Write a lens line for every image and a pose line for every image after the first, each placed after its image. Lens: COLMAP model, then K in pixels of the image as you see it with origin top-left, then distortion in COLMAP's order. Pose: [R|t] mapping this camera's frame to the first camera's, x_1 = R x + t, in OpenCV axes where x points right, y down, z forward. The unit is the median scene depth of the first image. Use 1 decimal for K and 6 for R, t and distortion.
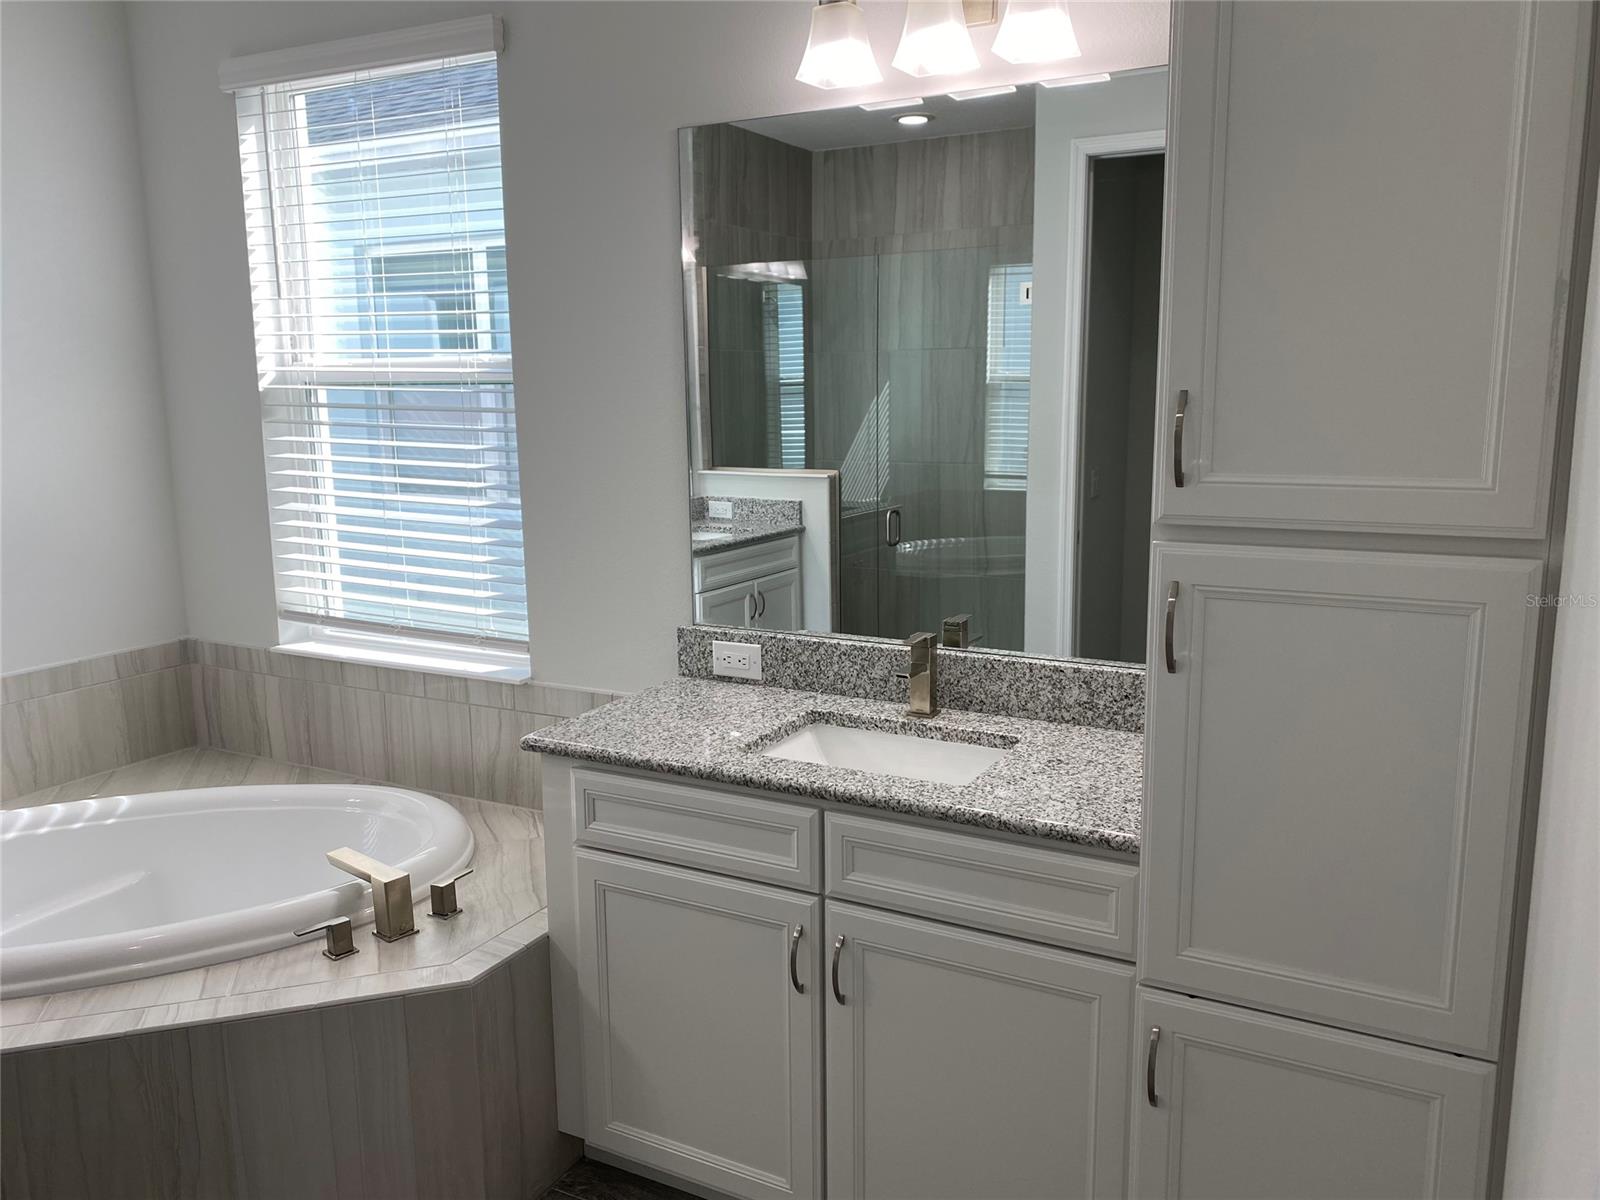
lens RADIAL K [[1222.9, 0, 800.4], [0, 1222.9, 593.6], [0, 0, 1]] dist [0.089507, -0.160731]
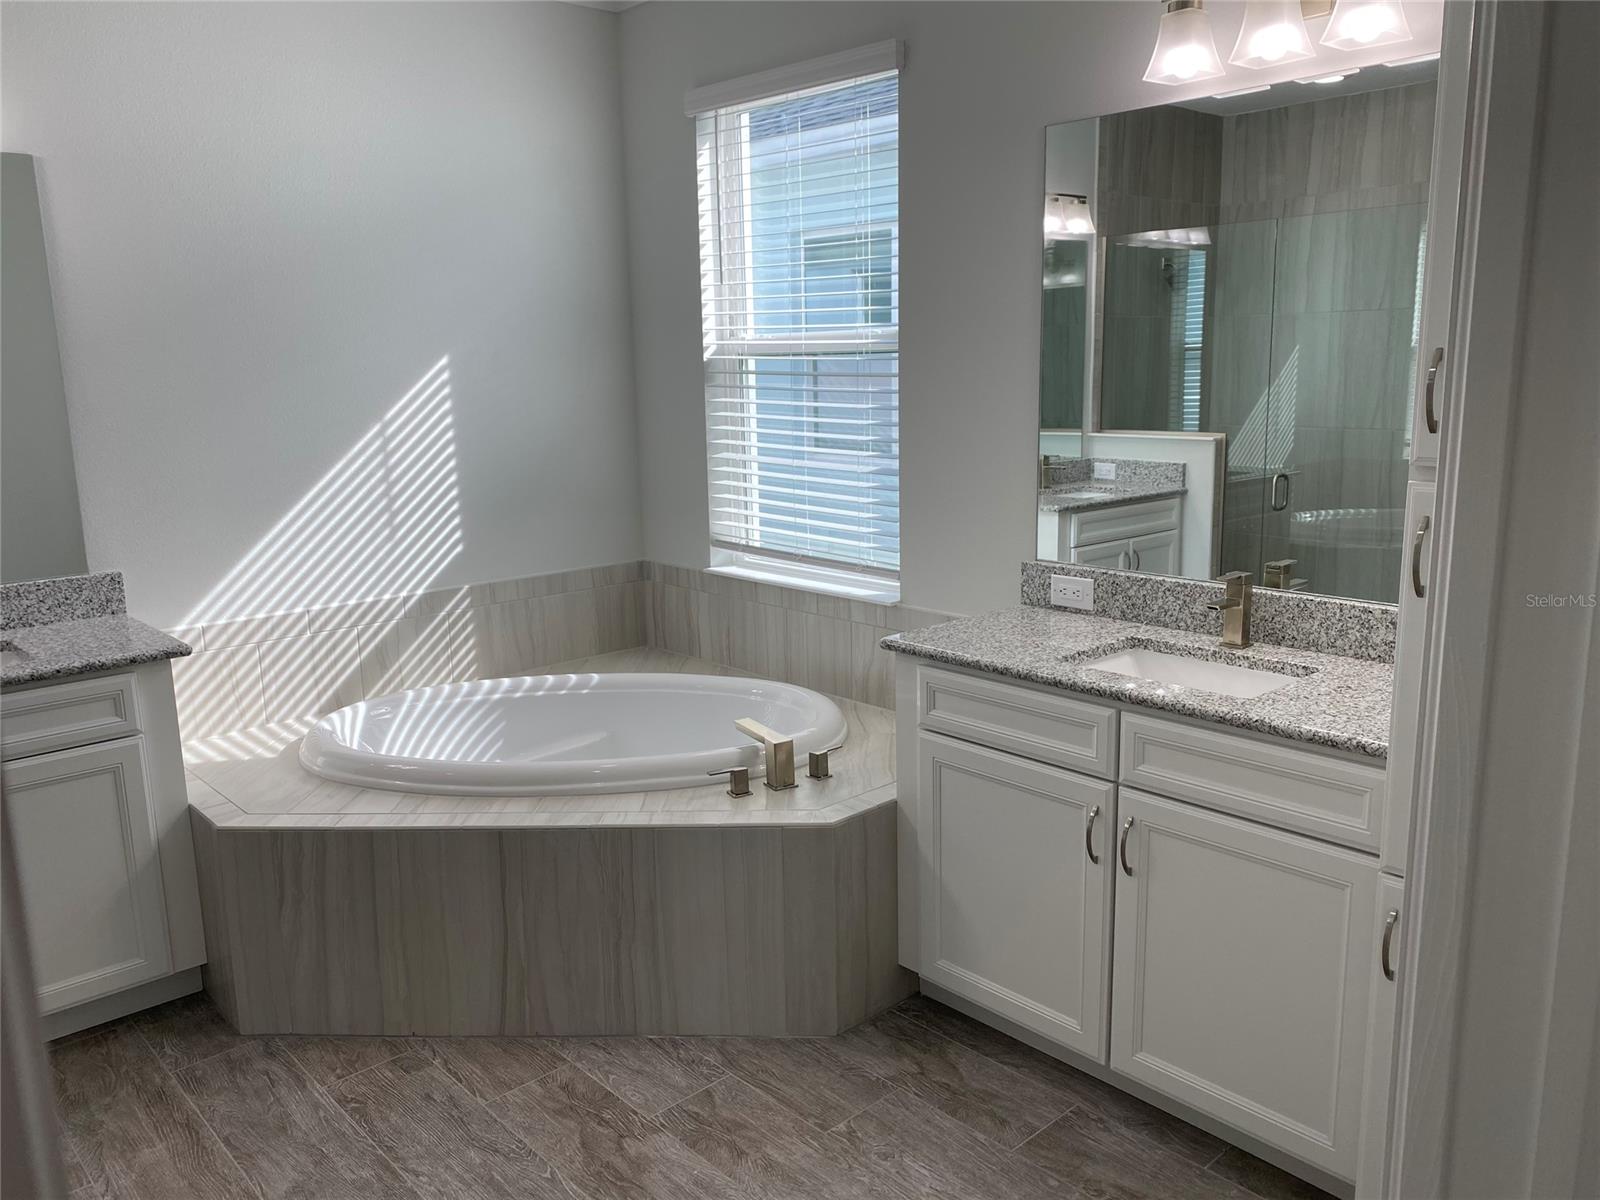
lens RADIAL K [[1210.2, 0, 800.0], [0, 1210.2, 600.0], [0, 0, 1]] dist [0.068884, -0.155319]
pose [[0.943955, 0.055513, -0.325371, 0.073914], [-0.045455, 0.998226, 0.038441, 0.028753], [0.326928, -0.021497, 0.944805, -0.144627]]
